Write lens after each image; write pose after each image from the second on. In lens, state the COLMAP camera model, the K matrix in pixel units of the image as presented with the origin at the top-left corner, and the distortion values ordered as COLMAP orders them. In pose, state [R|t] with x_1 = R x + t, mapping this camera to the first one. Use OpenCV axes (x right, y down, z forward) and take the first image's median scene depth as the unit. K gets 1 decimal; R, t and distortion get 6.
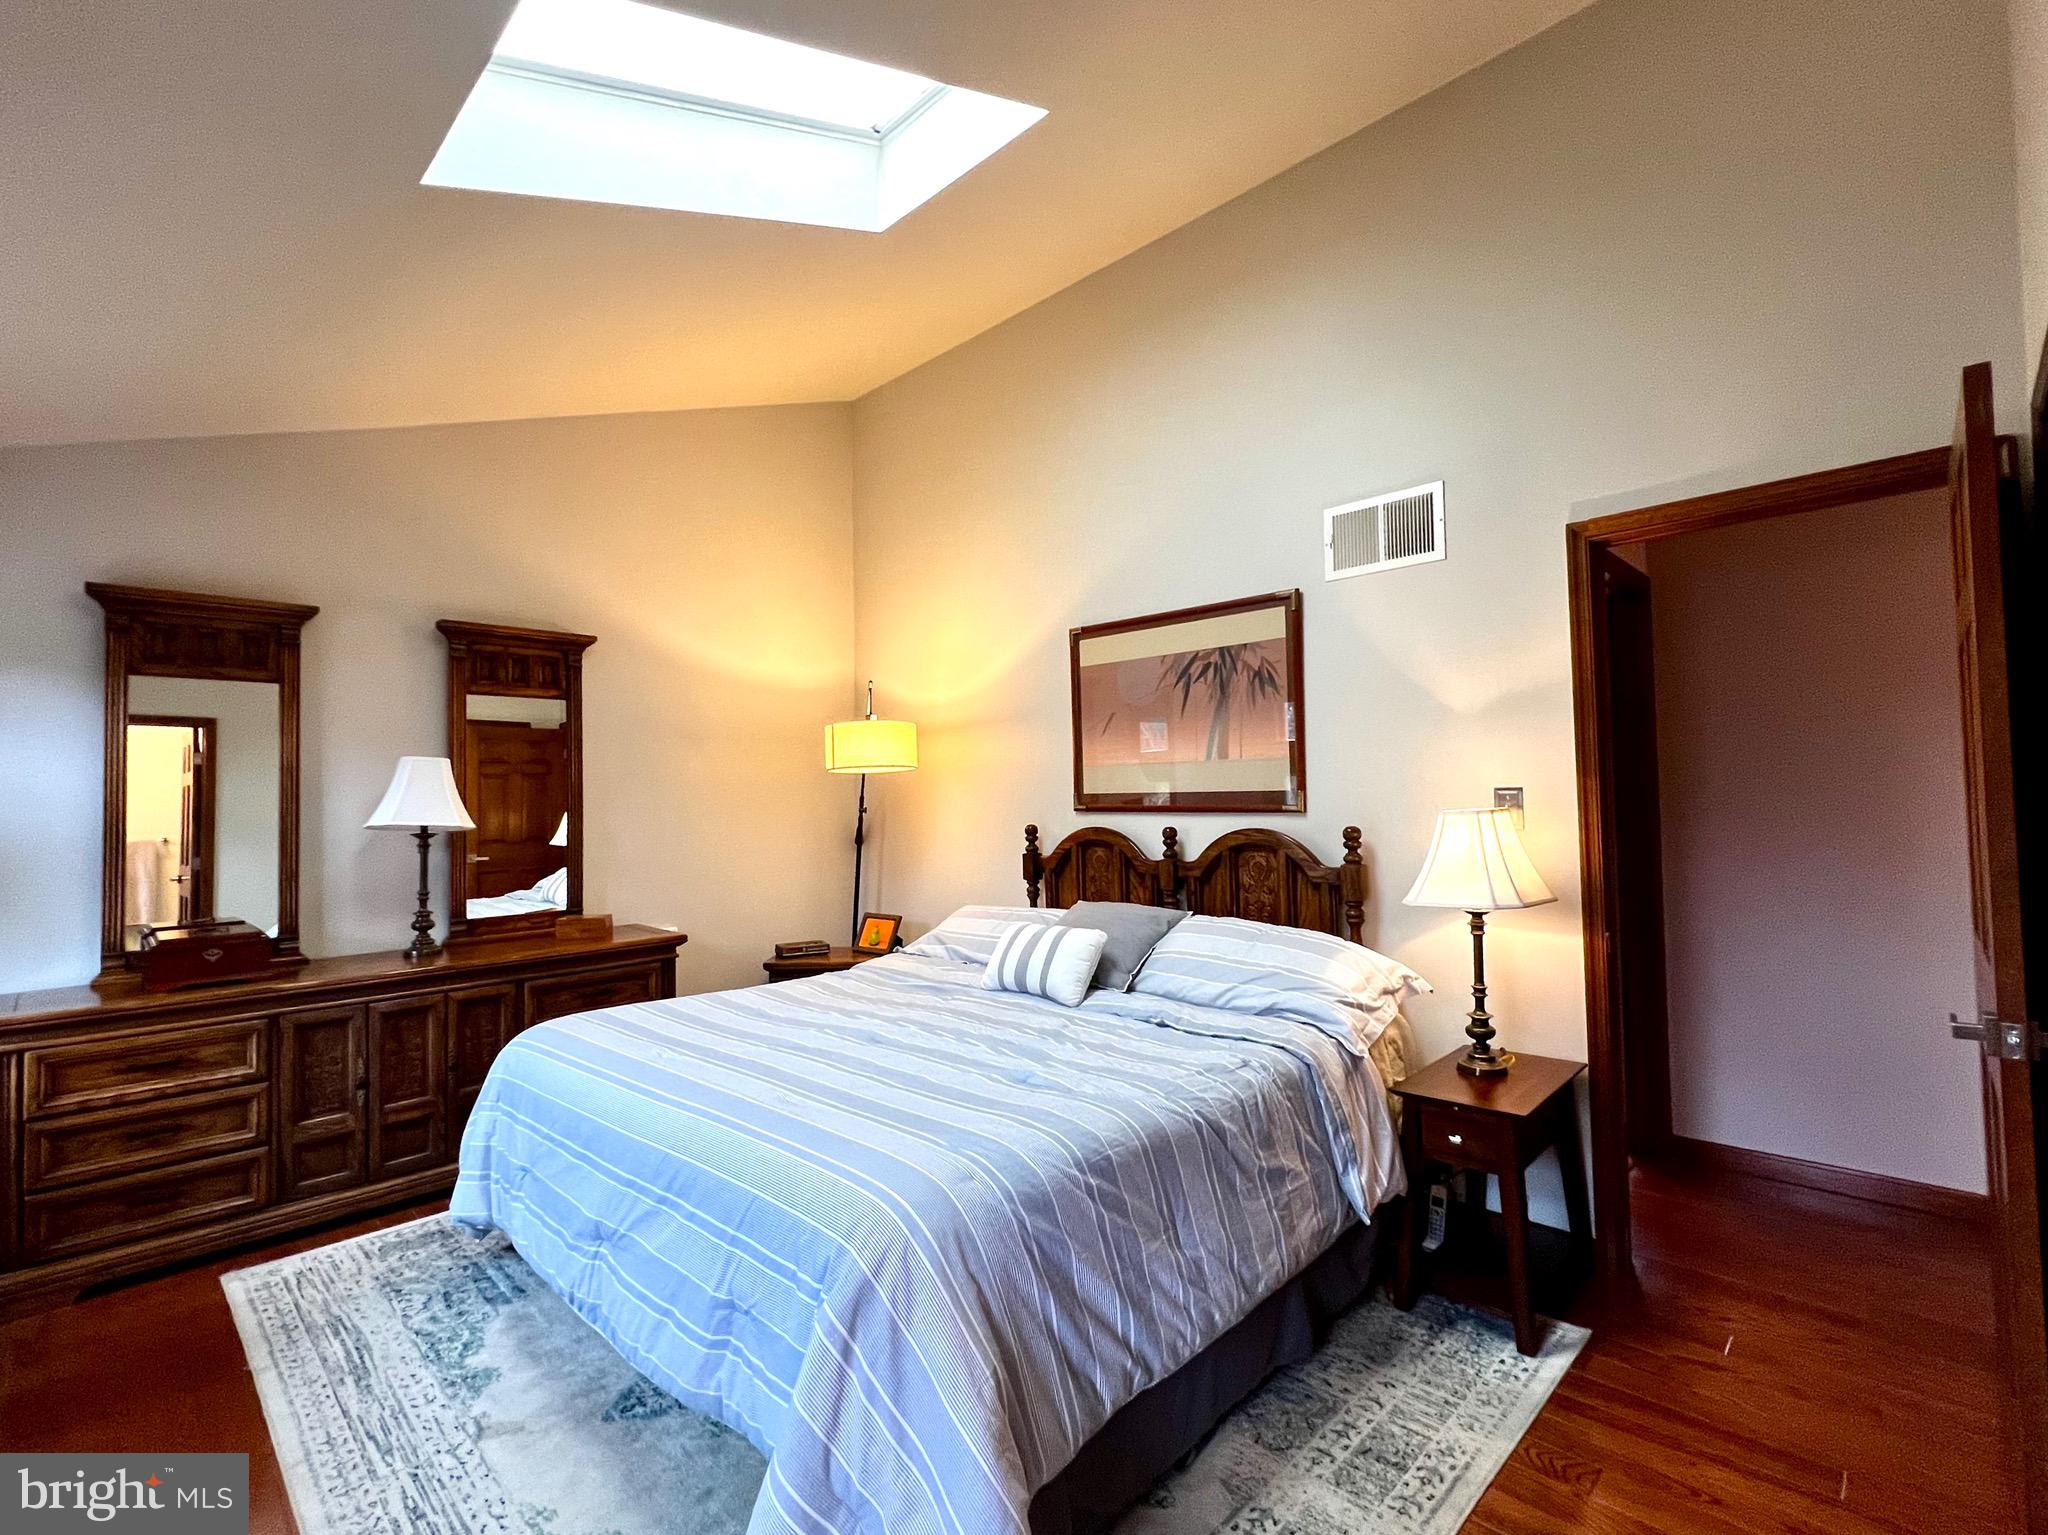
lens RADIAL K [[920.9, 0, 1024.0], [0, 920.9, 767.5], [0, 0, 1]] dist [0.000009, -0.011814]
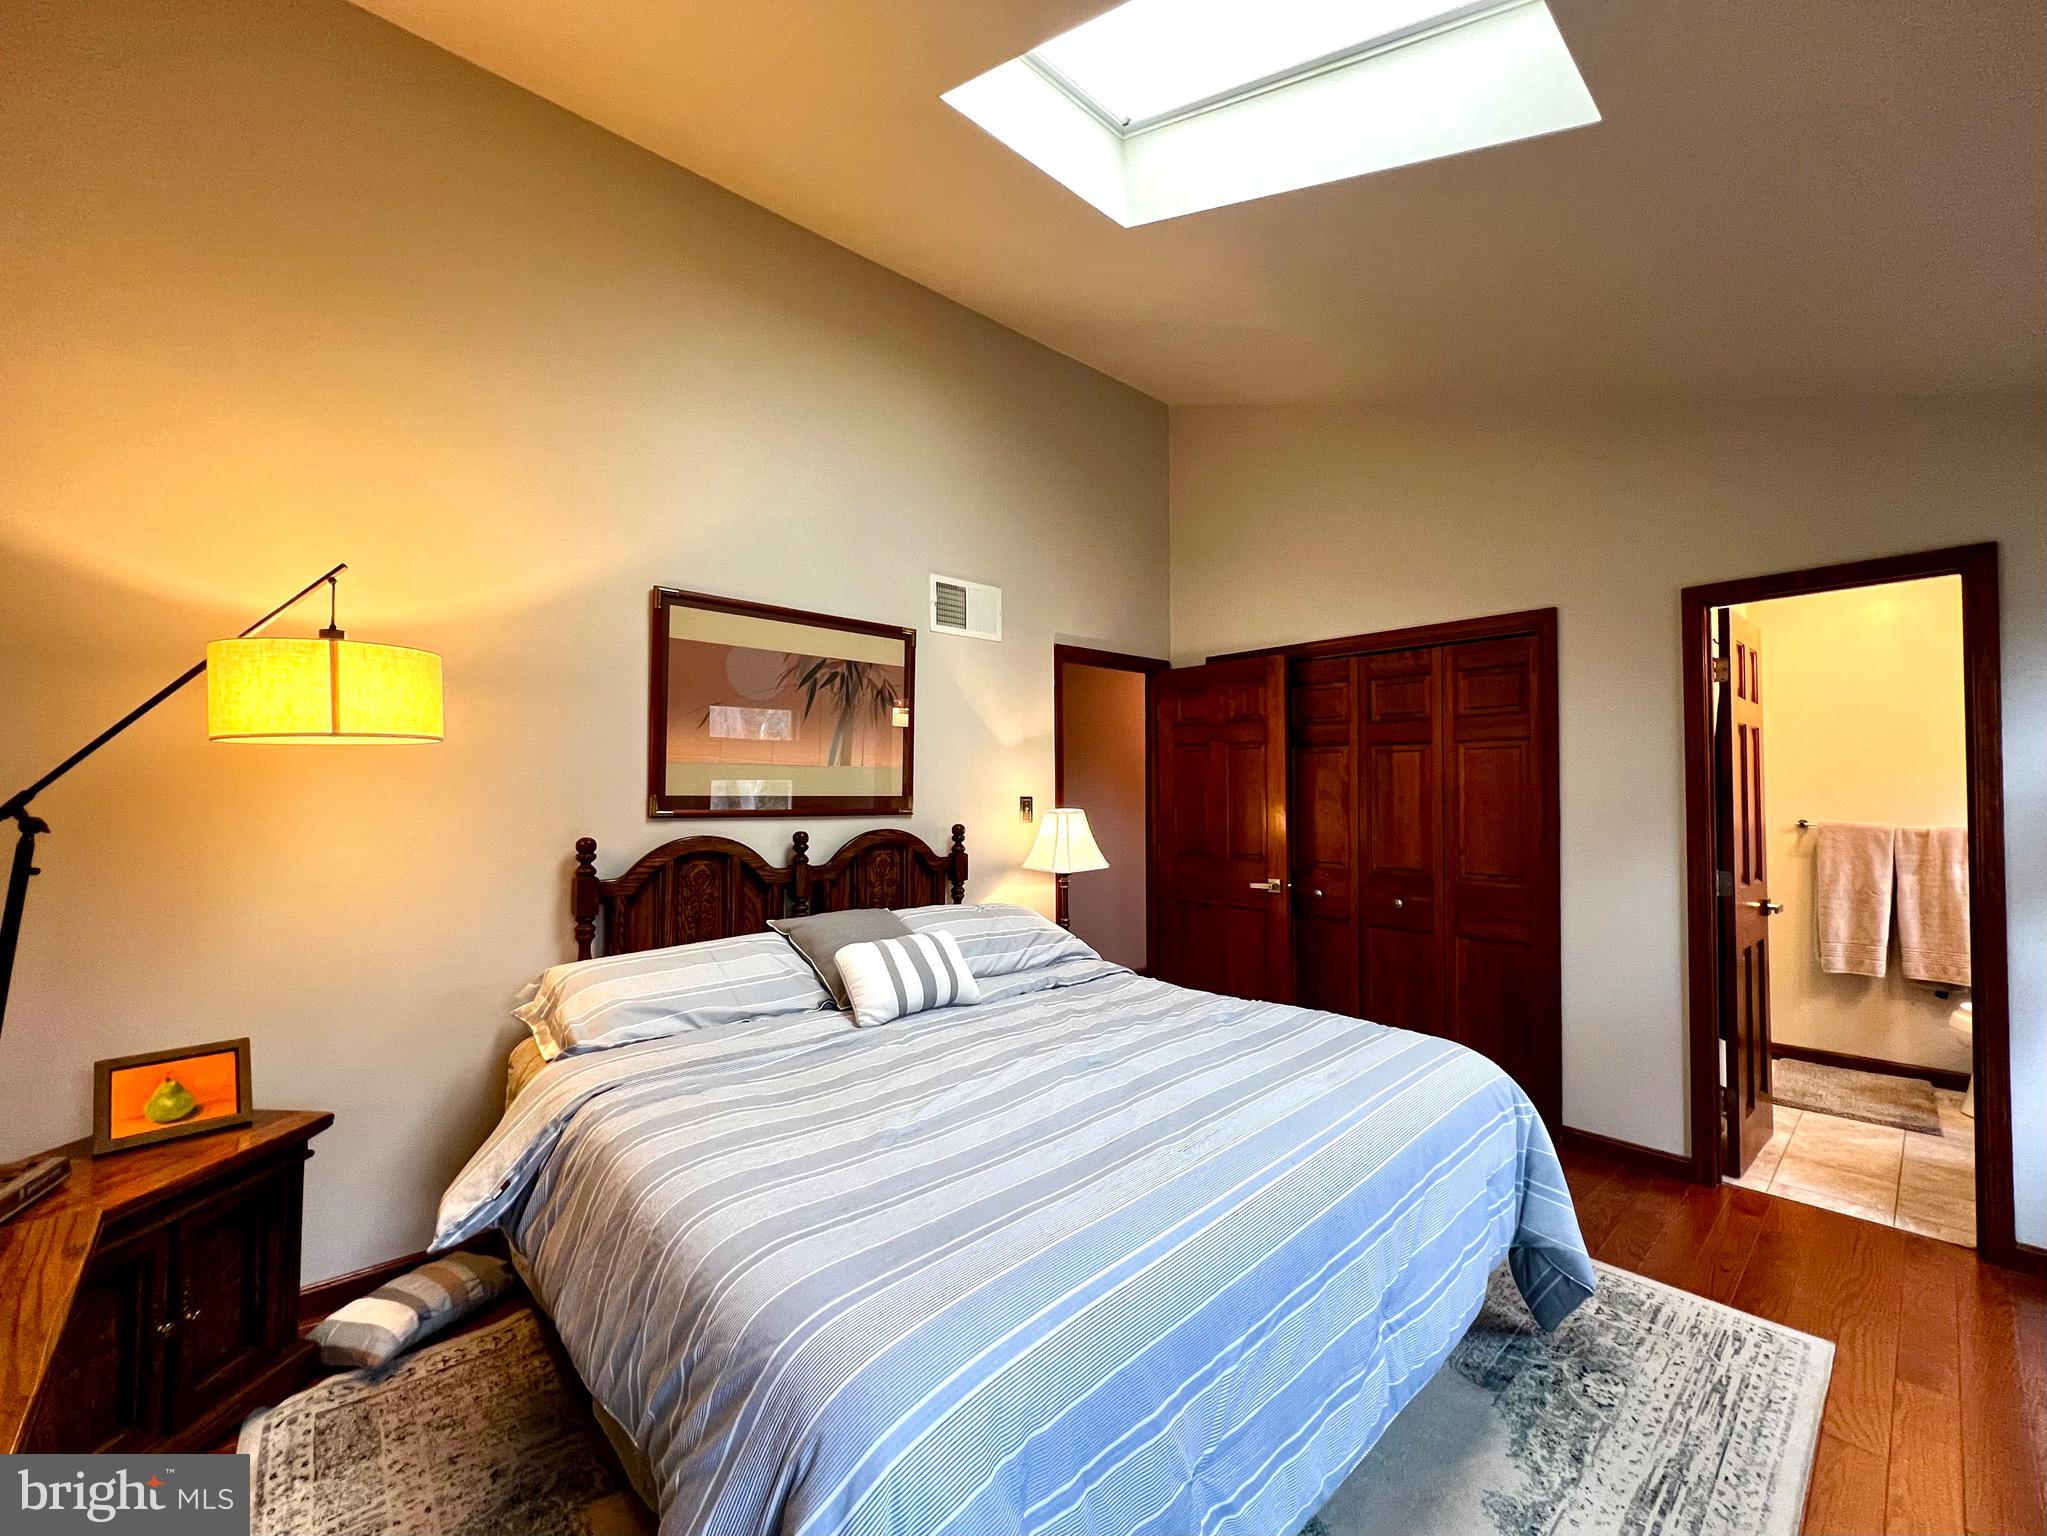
lens RADIAL K [[835.9, 0, 1023.5], [0, 835.9, 768.0], [0, 0, 1]] dist [-0.000755, -0.000324]
pose [[0.053998, 0.043726, 0.997583, -0.742556], [-0.036426, 0.998462, -0.041793, 0.026651], [-0.997876, -0.034081, 0.055507, 0.750099]]
